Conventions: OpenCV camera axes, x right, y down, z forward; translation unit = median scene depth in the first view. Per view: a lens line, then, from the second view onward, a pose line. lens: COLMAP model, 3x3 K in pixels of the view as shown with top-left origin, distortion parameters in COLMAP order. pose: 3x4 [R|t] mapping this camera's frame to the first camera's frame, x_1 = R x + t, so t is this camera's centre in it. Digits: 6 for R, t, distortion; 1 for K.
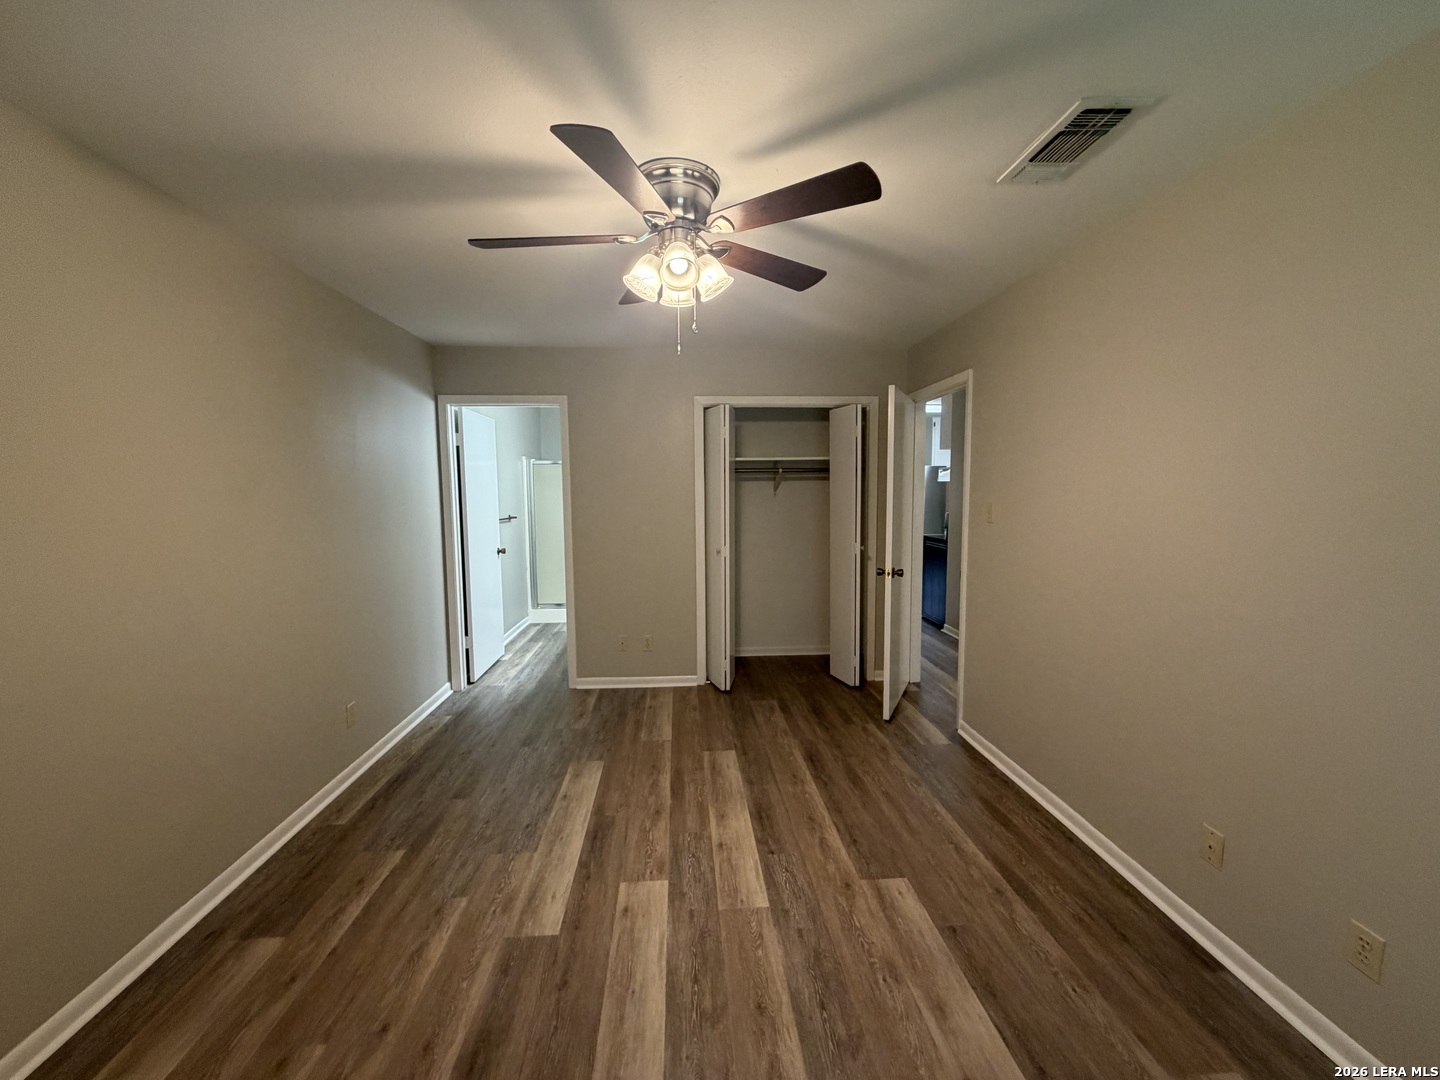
lens RADIAL K [[576.9, 0, 714.1], [0, 576.9, 540.1], [0, 0, 1]] dist [0.001698, 0.000069]
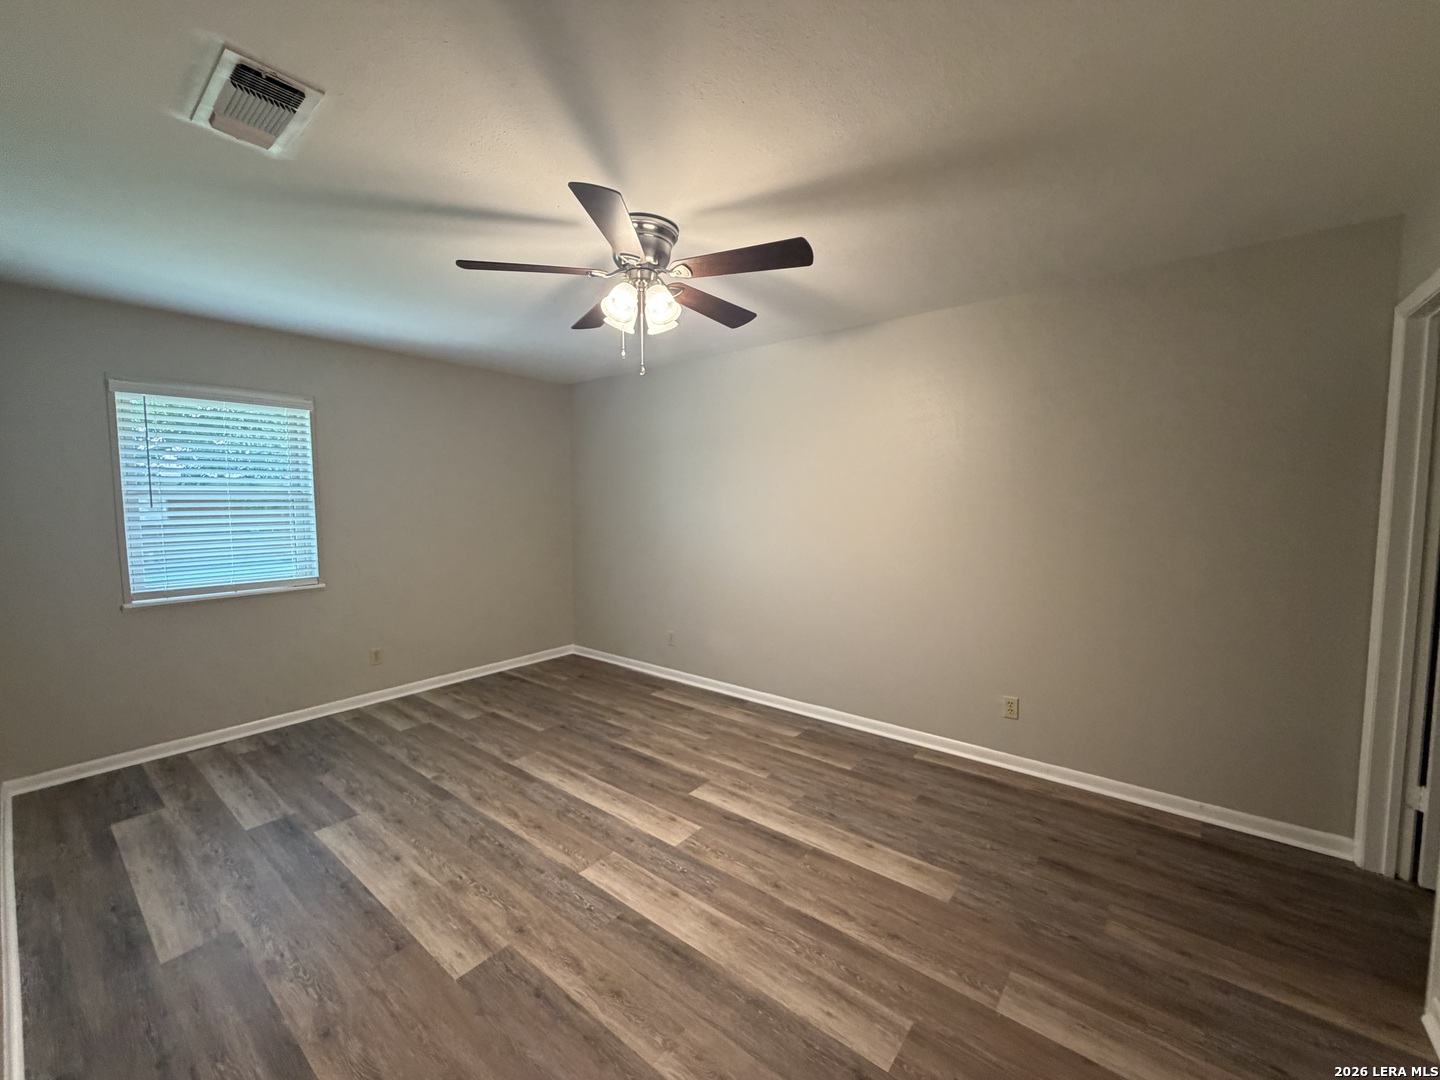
lens RADIAL K [[576.9, 0, 714.1], [0, 576.9, 540.1], [0, 0, 1]] dist [0.001698, 0.000069]
pose [[-0.676632, 0.059436, -0.733918, 0.634395], [-0.058728, 0.989205, 0.134254, -0.135623], [0.733975, 0.133942, -0.665838, 1.696723]]
